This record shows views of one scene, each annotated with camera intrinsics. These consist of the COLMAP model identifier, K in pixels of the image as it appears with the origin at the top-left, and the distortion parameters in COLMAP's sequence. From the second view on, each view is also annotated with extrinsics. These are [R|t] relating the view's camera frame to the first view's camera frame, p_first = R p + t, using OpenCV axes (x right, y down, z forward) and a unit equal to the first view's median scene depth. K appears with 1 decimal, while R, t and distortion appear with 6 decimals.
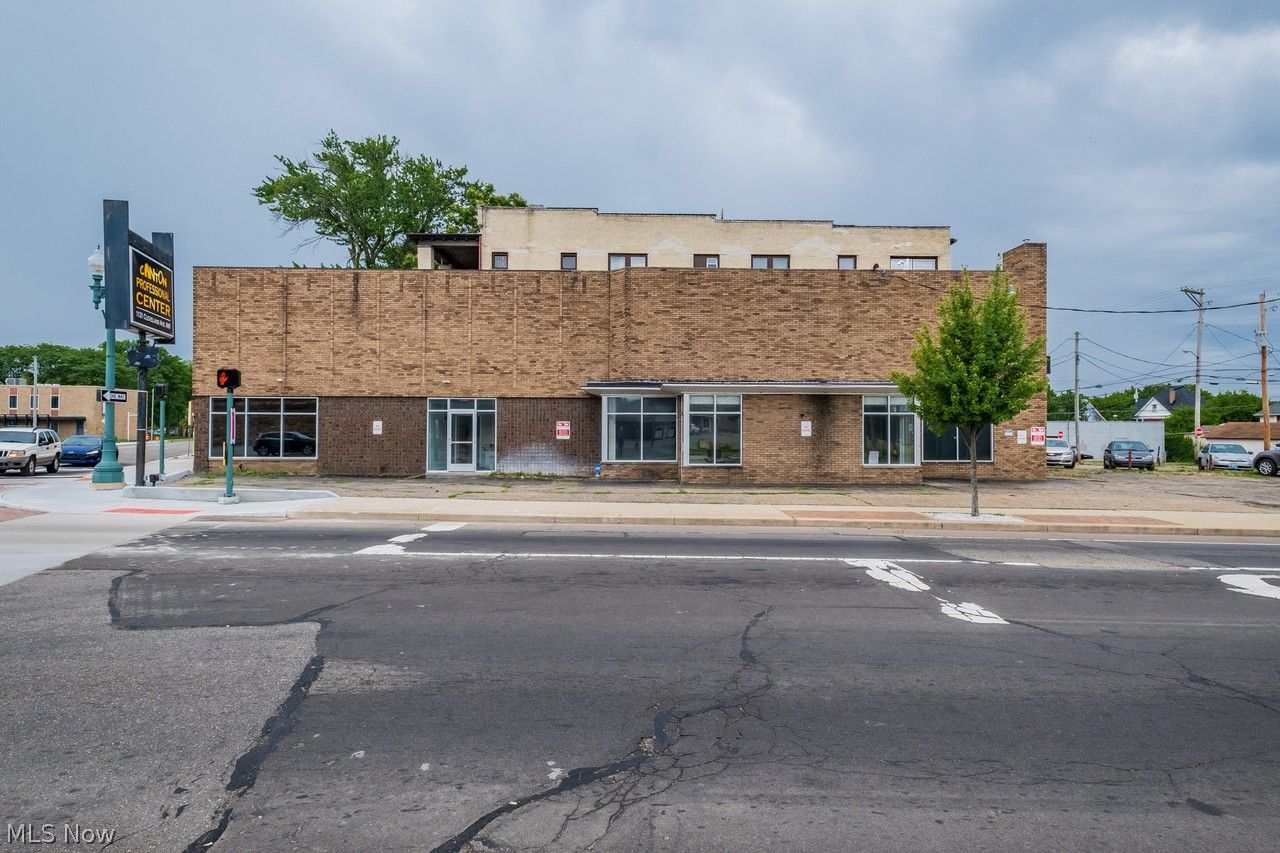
lens RADIAL K [[732.4, 0, 647.6], [0, 732.4, 423.1], [0, 0, 1]] dist [0.021191, 0.010692]
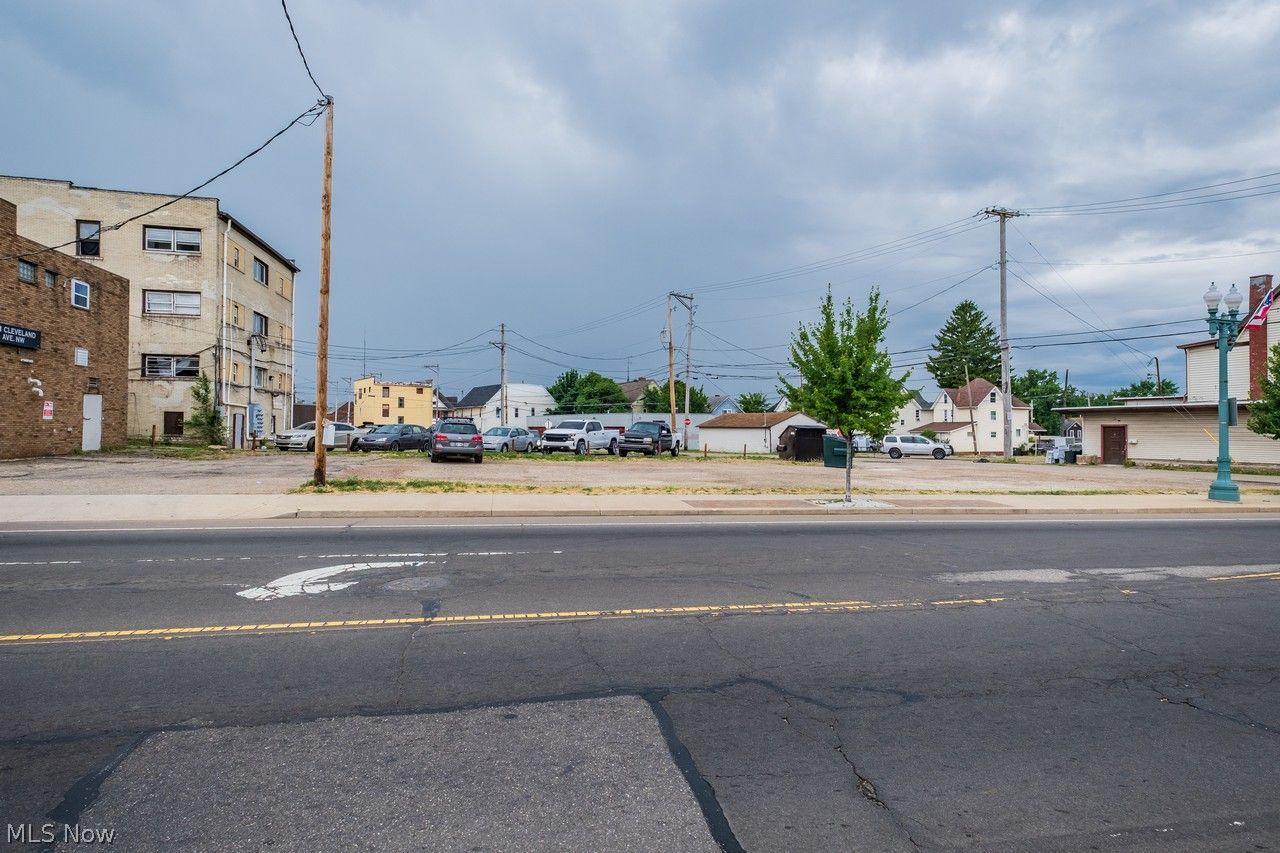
lens RADIAL K [[666.7, 0, 642.2], [0, 666.7, 418.5], [0, 0, 1]] dist [0.029418, -0.001861]
pose [[0.982782, 0.004595, 0.184712, 1.162980], [-0.003827, 0.999982, -0.004511, 0.027662], [-0.184729, 0.003727, 0.982782, 0.063105]]
